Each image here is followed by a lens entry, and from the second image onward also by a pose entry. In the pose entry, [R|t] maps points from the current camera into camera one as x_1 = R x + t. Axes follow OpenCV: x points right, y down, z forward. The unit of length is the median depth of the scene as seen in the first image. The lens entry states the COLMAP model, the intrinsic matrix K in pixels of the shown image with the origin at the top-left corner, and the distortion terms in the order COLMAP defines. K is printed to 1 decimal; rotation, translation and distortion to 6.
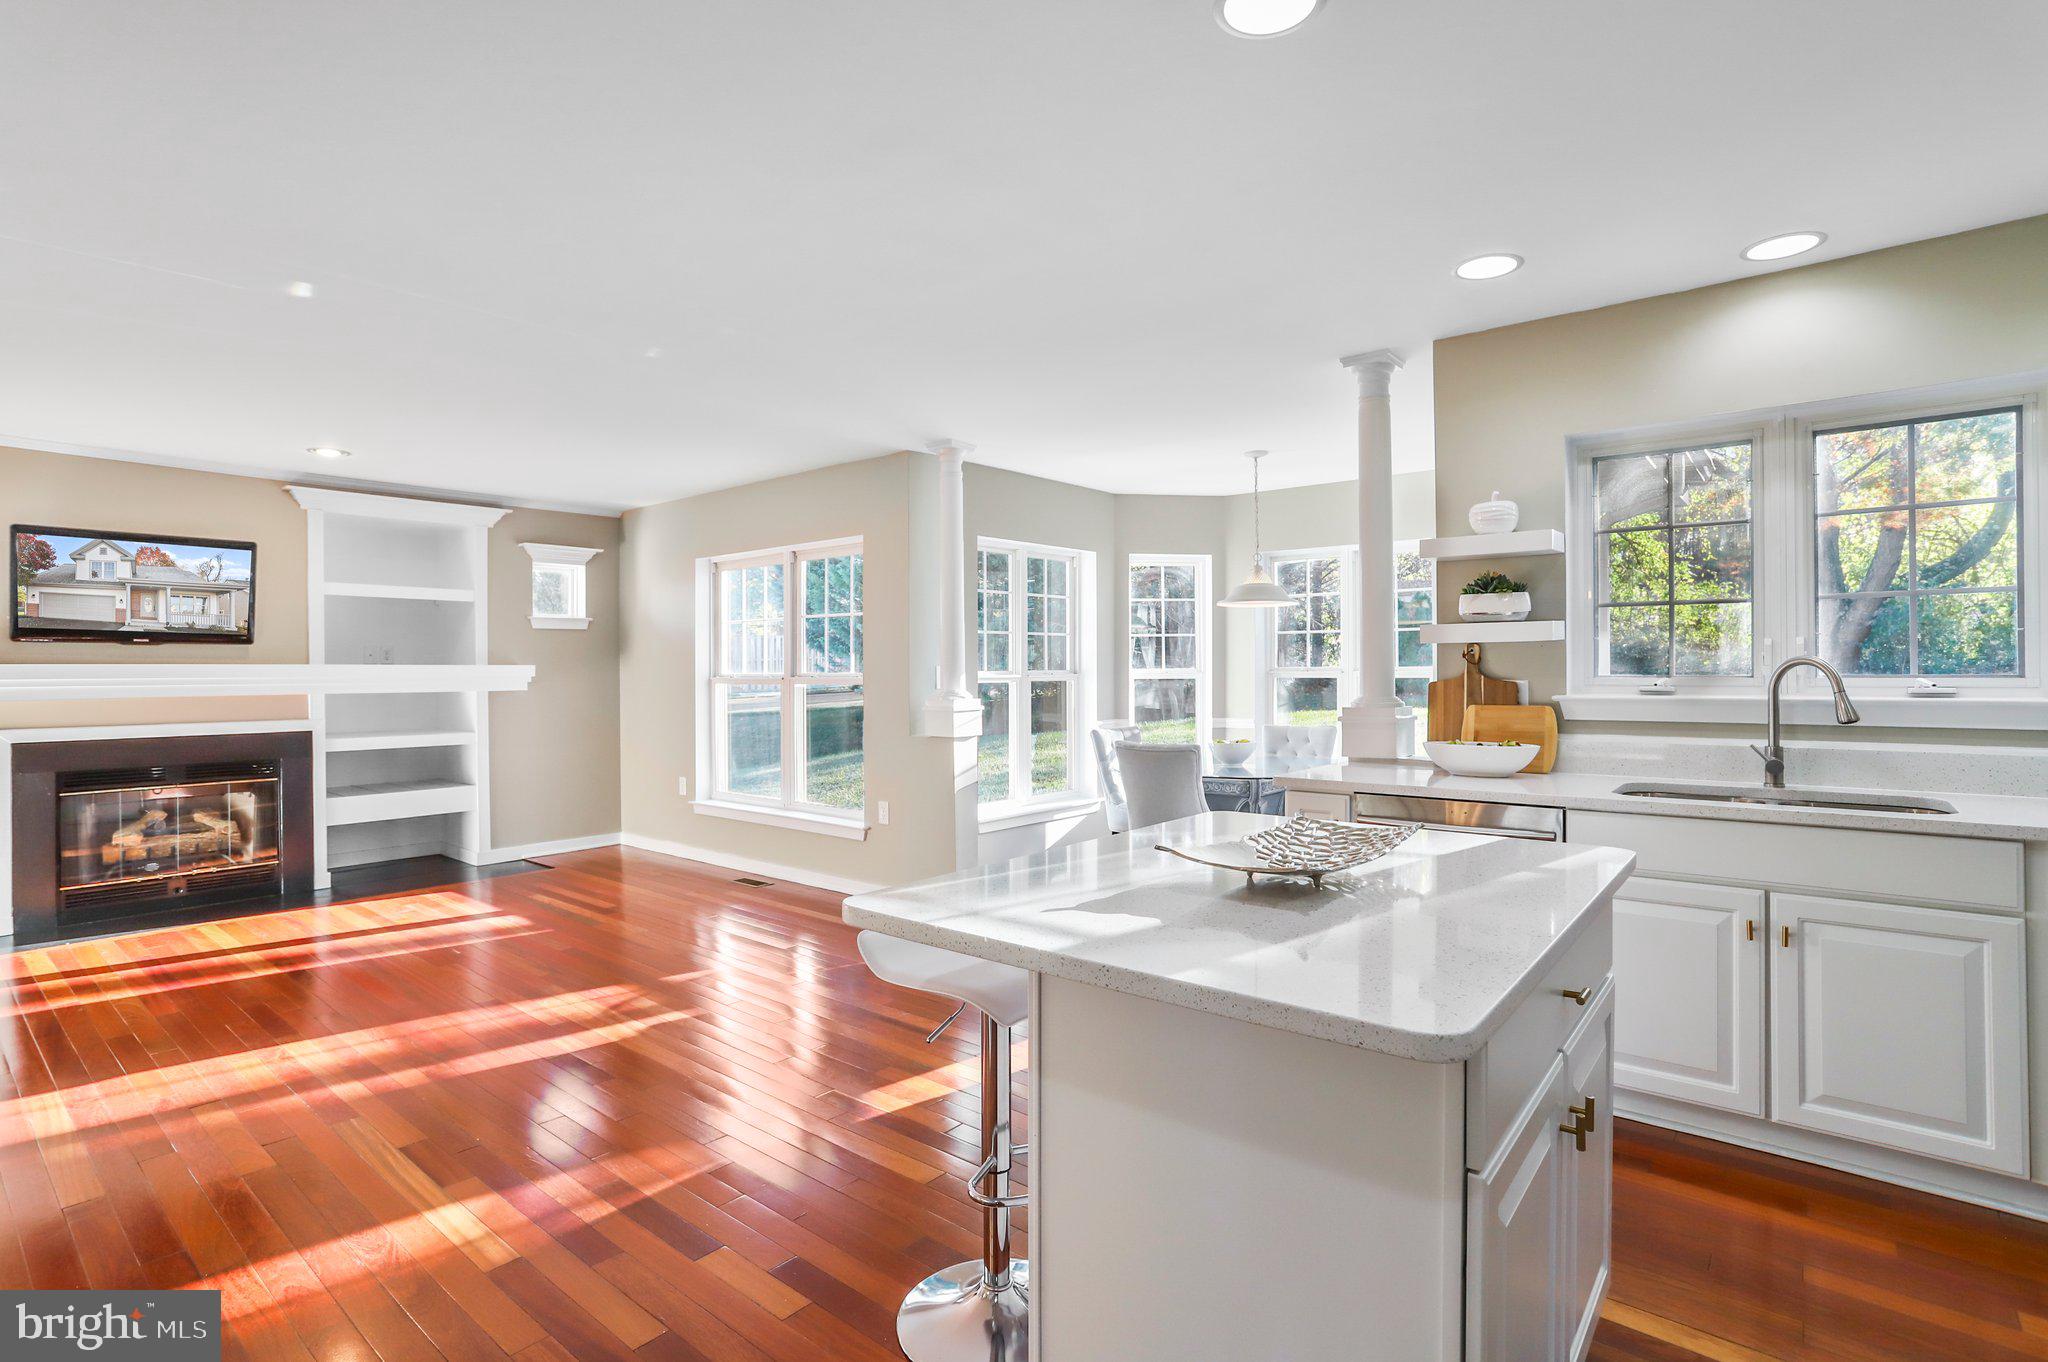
lens RADIAL K [[990.2, 0, 995.9], [0, 990.2, 675.4], [0, 0, 1]] dist [-0.048022, 0.022498]
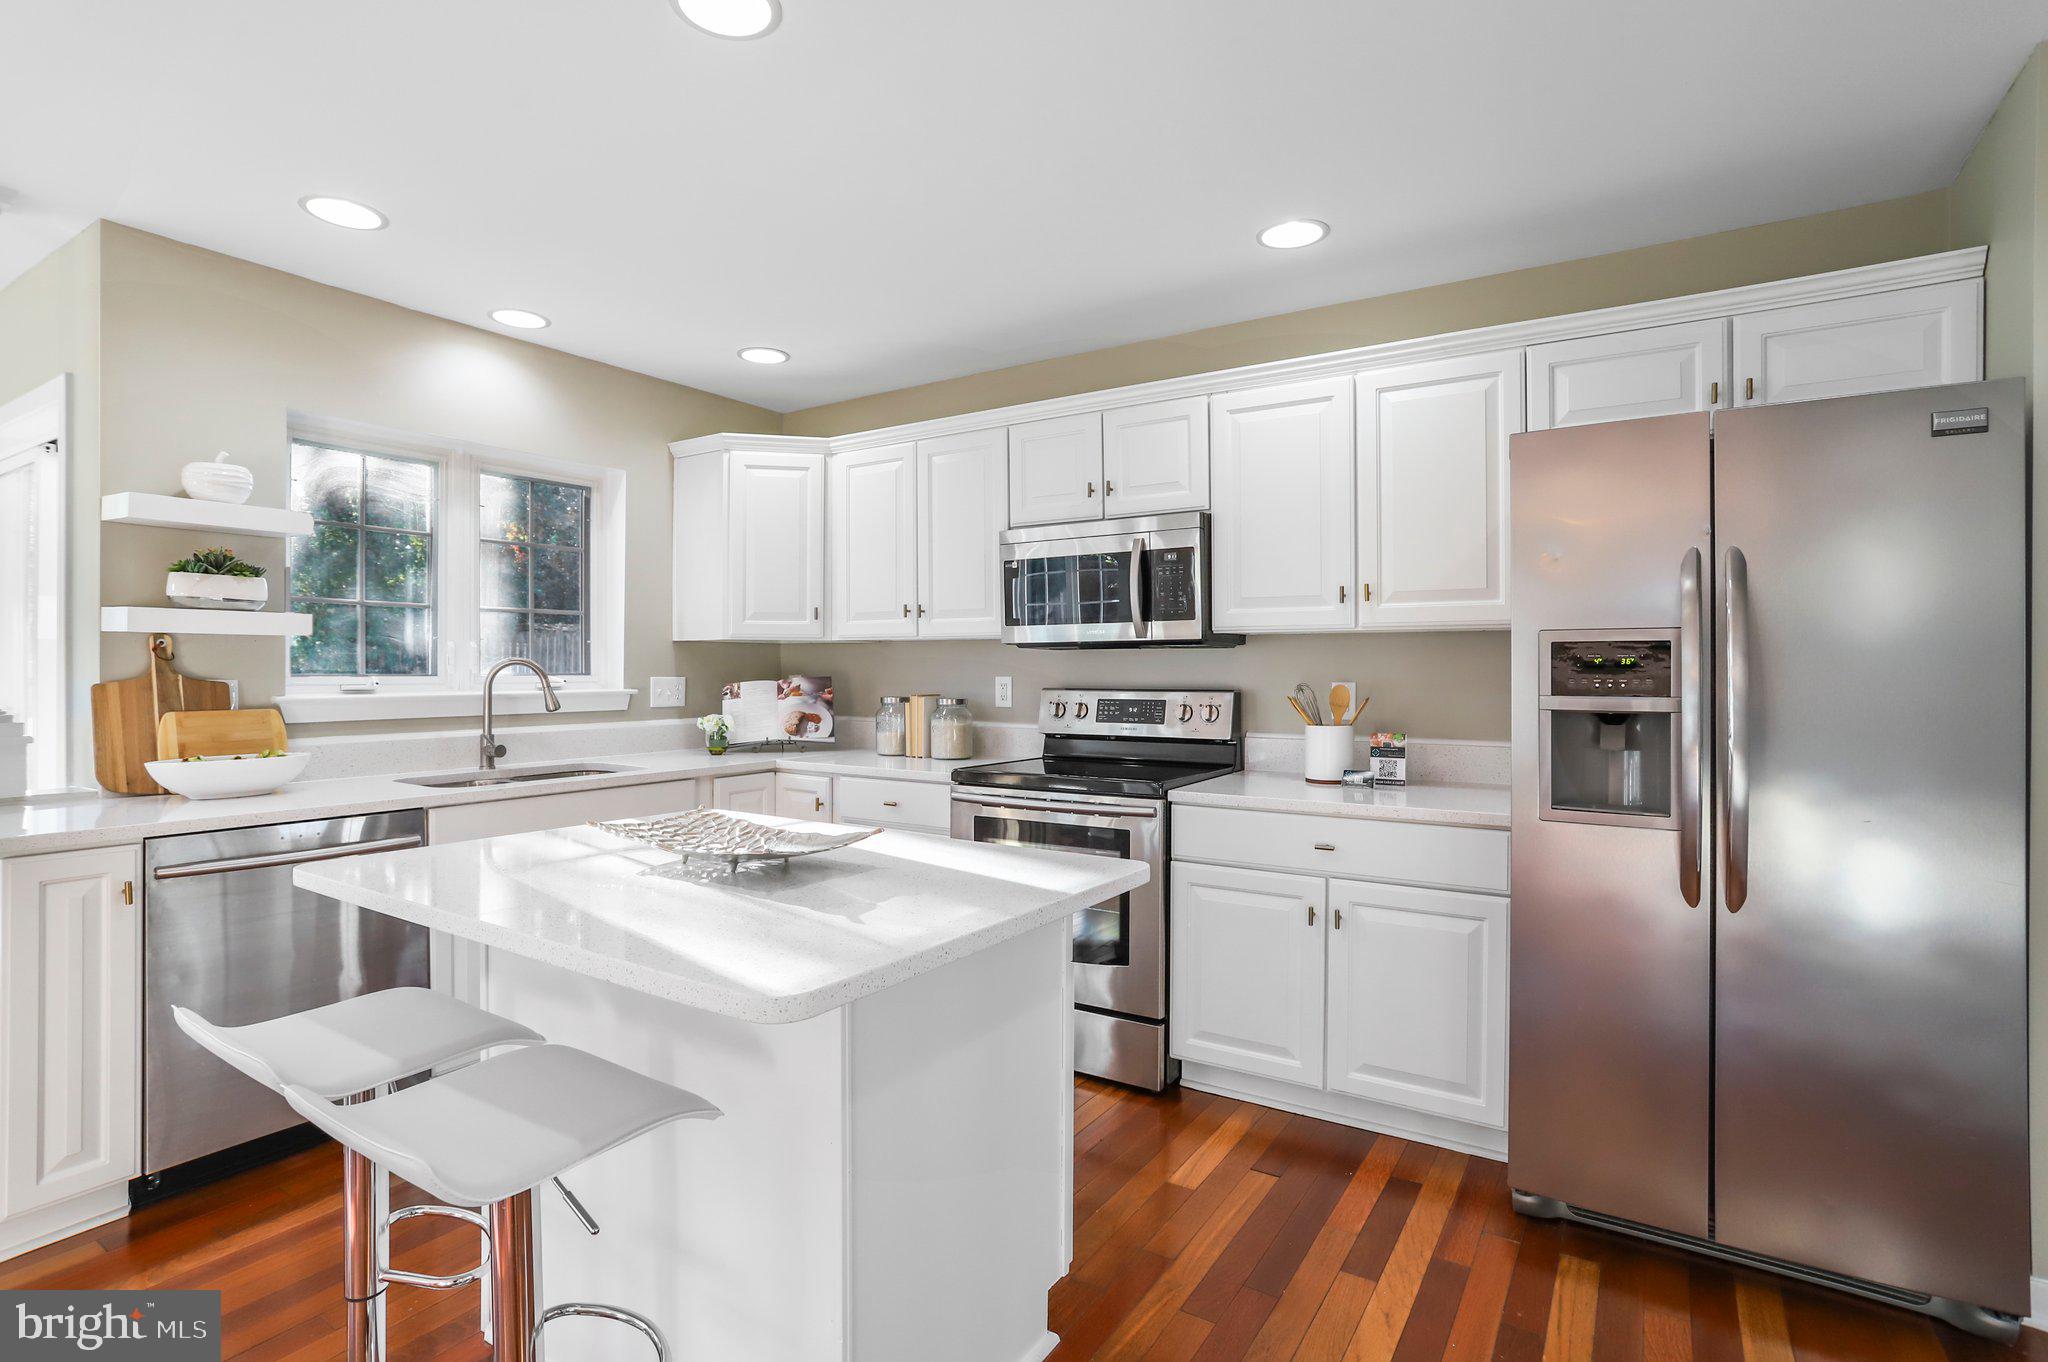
lens RADIAL K [[990.2, 0, 1020.4], [0, 990.2, 666.8], [0, 0, 1]] dist [-0.048022, 0.022498]
pose [[-0.132405, 0.004160, 0.991187, -0.395396], [0.000074, 0.999991, -0.004188, -0.003034], [-0.991196, -0.000481, -0.132405, 0.447476]]
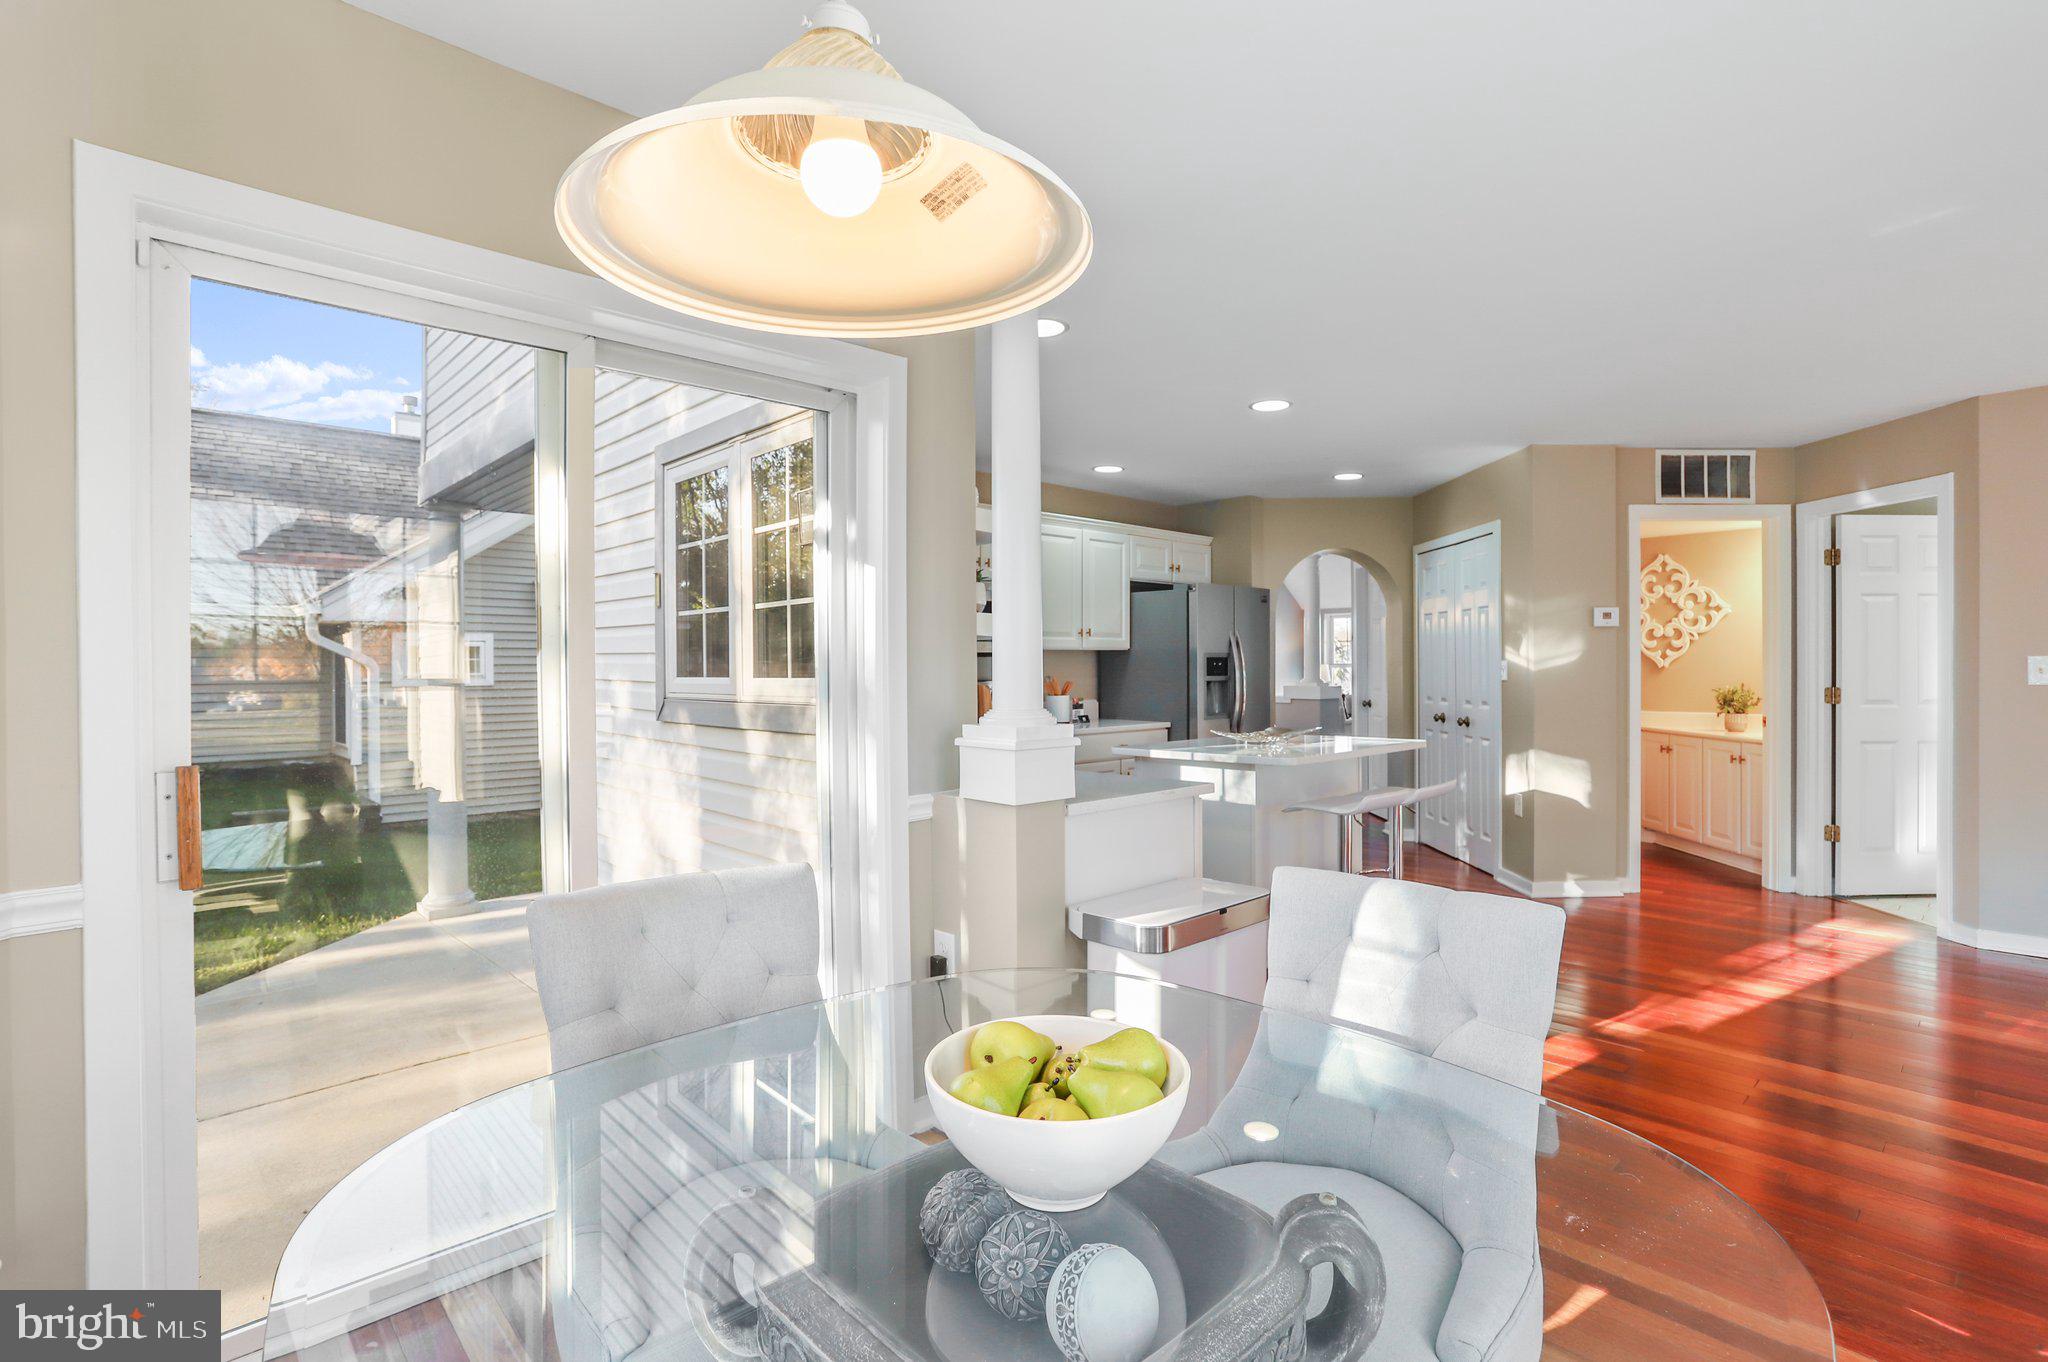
lens RADIAL K [[990.2, 0, 1036.8], [0, 990.2, 665.4], [0, 0, 1]] dist [-0.048022, 0.022498]
pose [[-0.995356, 0.010575, 0.095682, 0.338252], [0.010681, 0.999943, 0.000593, -0.011070], [-0.095671, 0.001612, -0.995412, 1.917821]]
